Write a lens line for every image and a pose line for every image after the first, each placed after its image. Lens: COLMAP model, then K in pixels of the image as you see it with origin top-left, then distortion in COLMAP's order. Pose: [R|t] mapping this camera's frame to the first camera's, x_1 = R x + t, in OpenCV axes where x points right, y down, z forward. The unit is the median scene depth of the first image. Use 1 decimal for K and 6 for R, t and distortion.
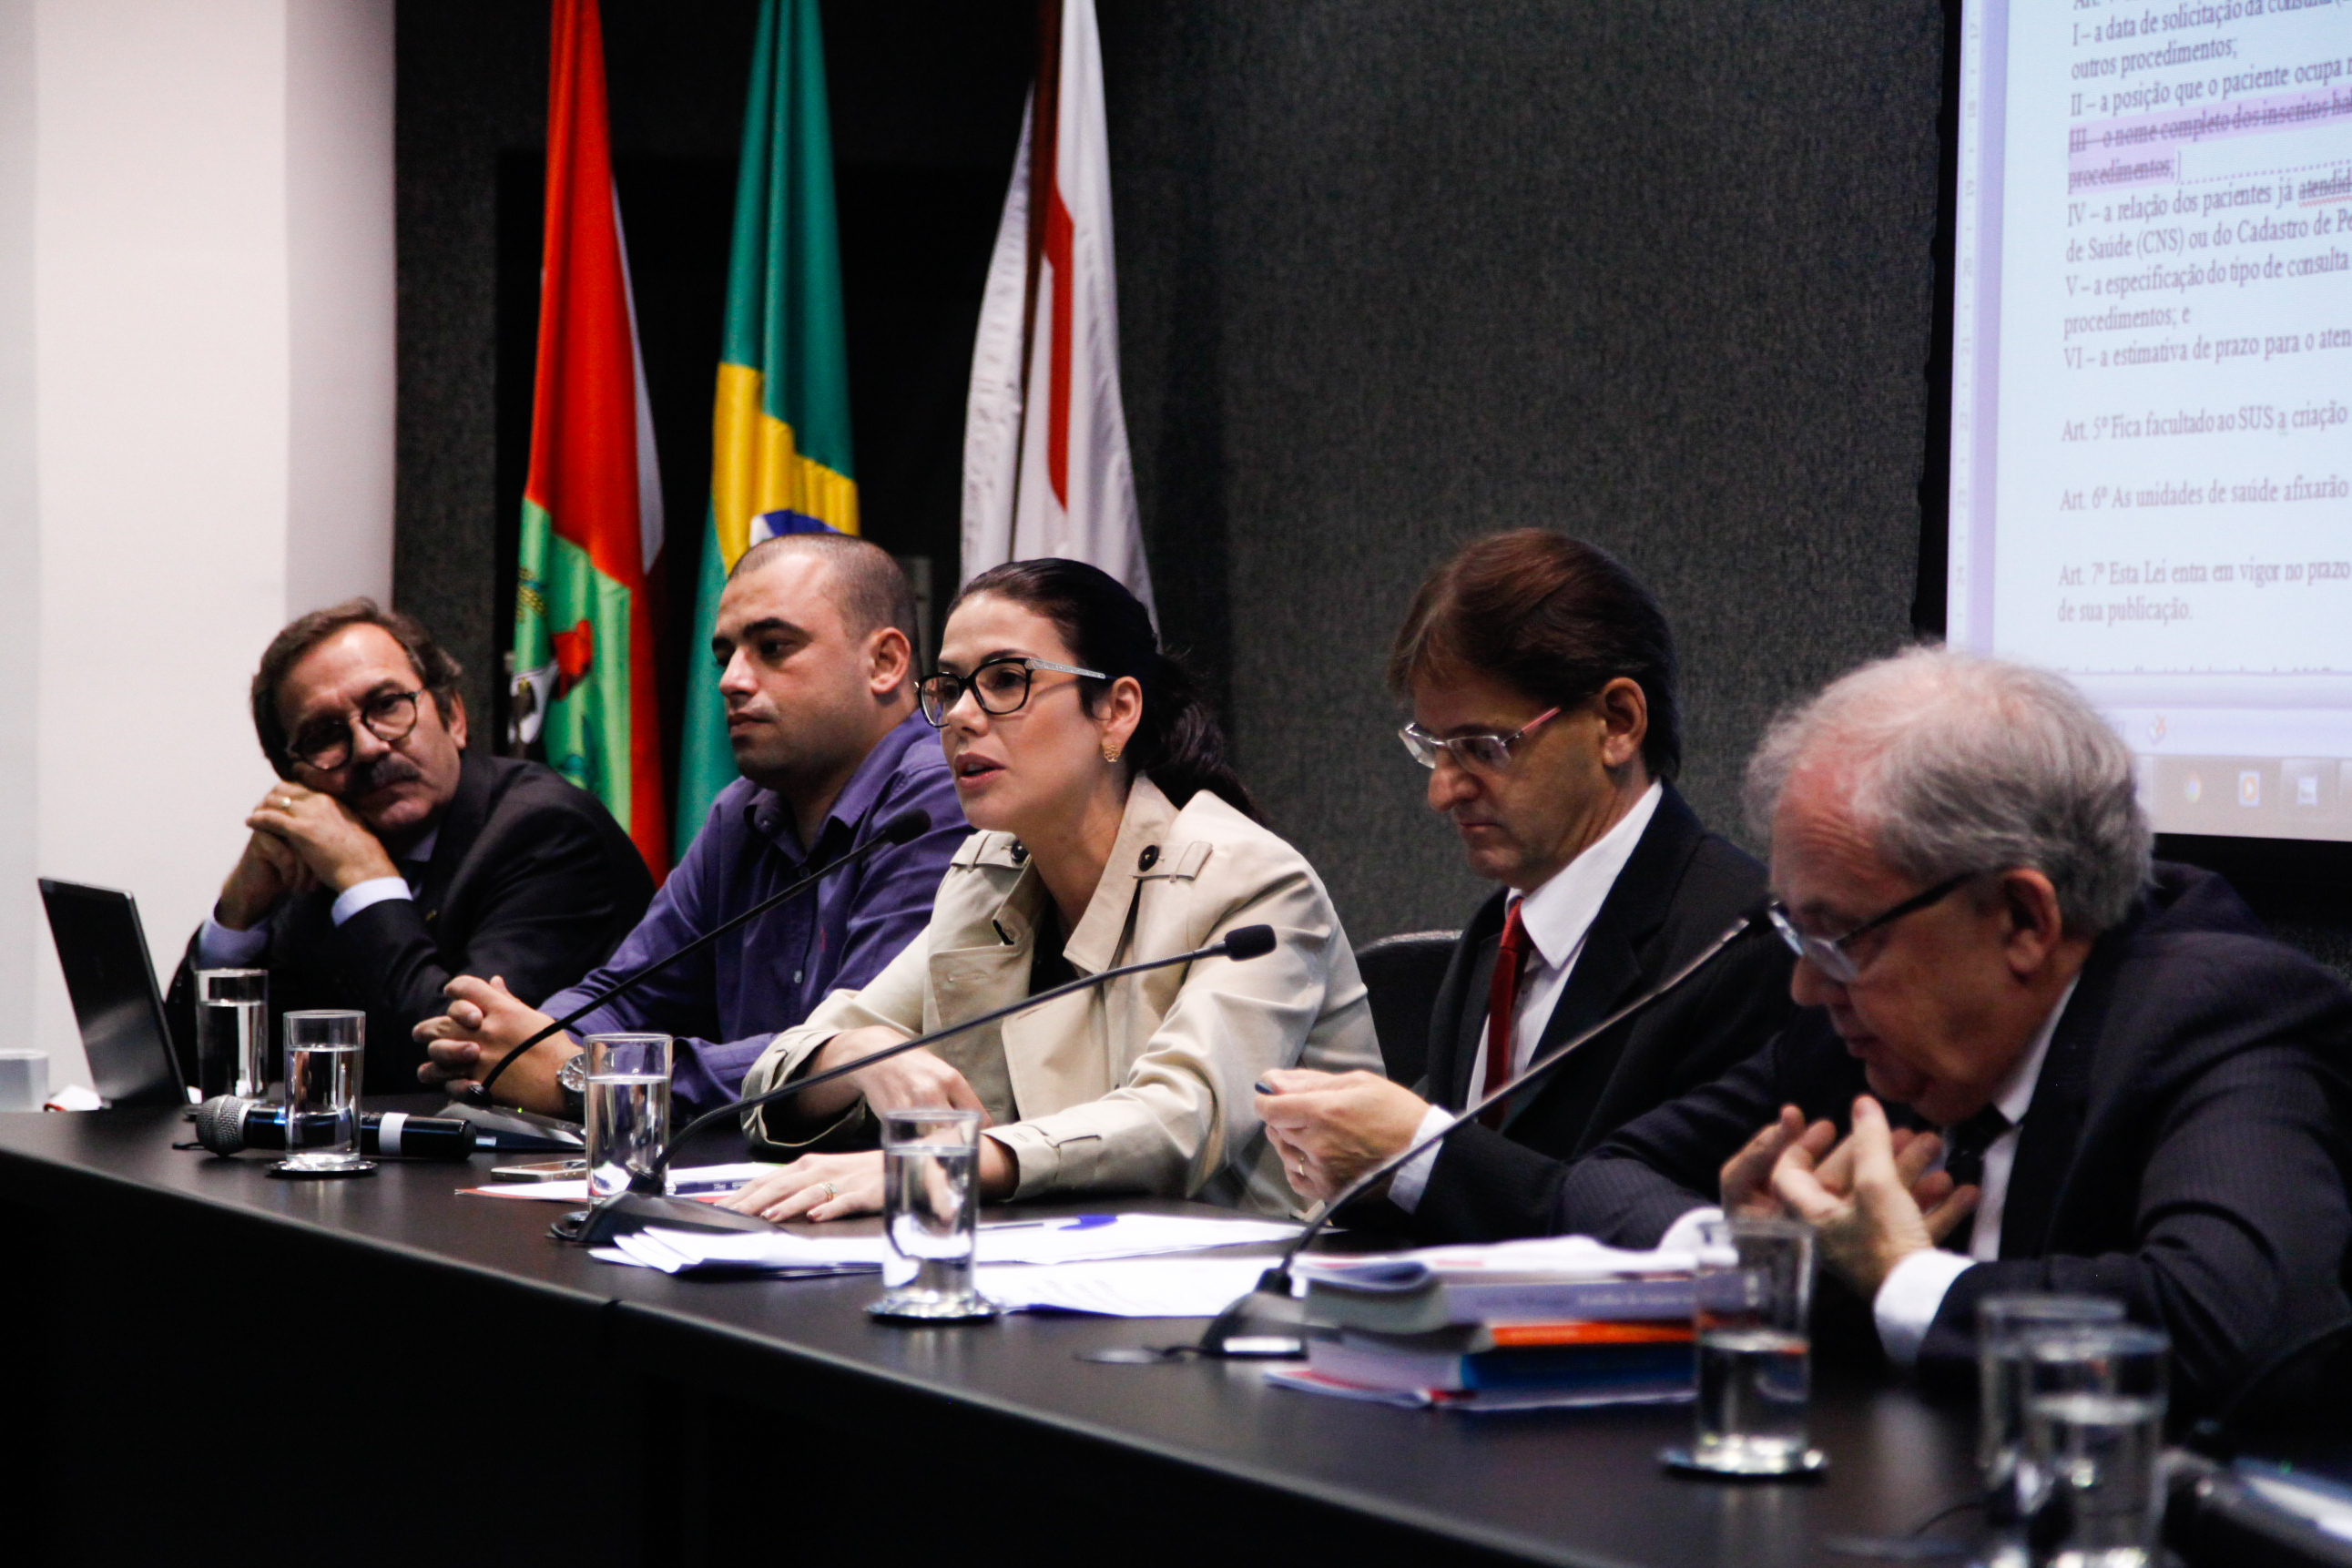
lens RADIAL K [[6530.4, 0, 1099.3], [0, 6530.4, 868.9], [0, 0, 1]] dist [0.529044, 0.000000]
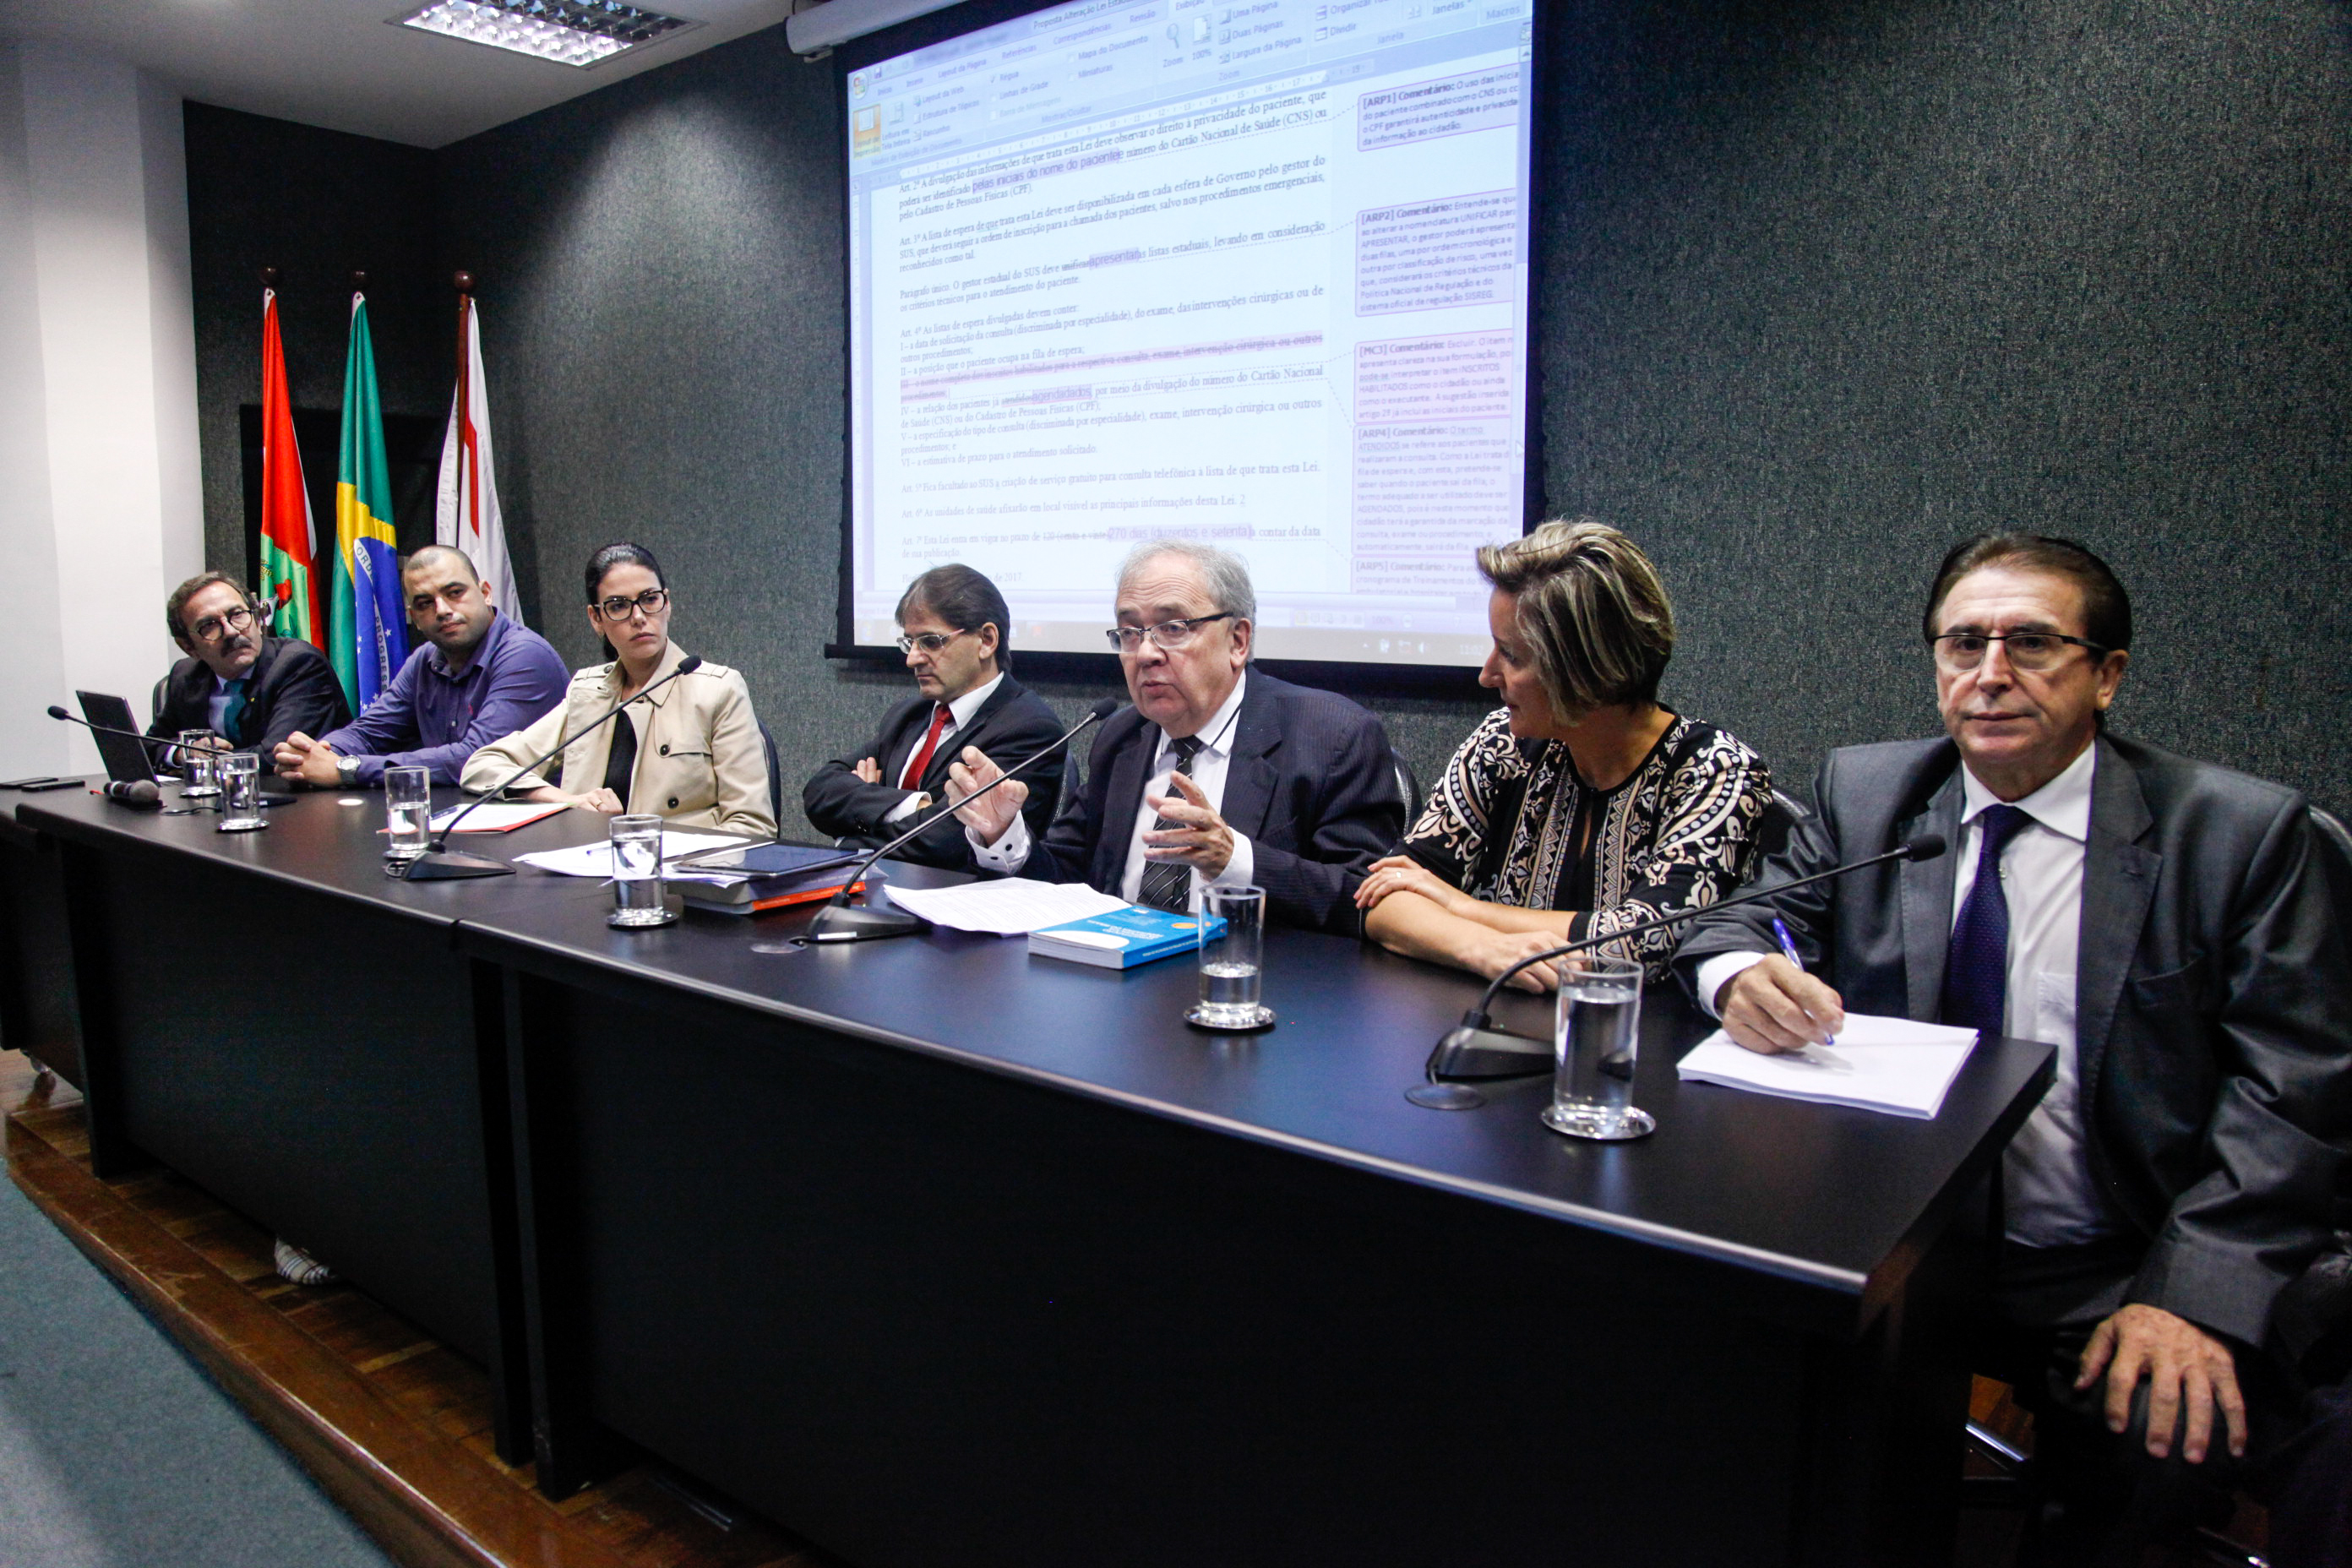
lens RADIAL K [[1598.1, 0, 1105.7], [0, 1598.1, 811.9], [0, 0, 1]] dist [-0.068134, 0.027615]
pose [[0.909535, -0.058321, 0.411514, -0.050415], [0.018077, 0.994720, 0.101020, -0.002671], [-0.415233, -0.084443, 0.905787, 0.315859]]
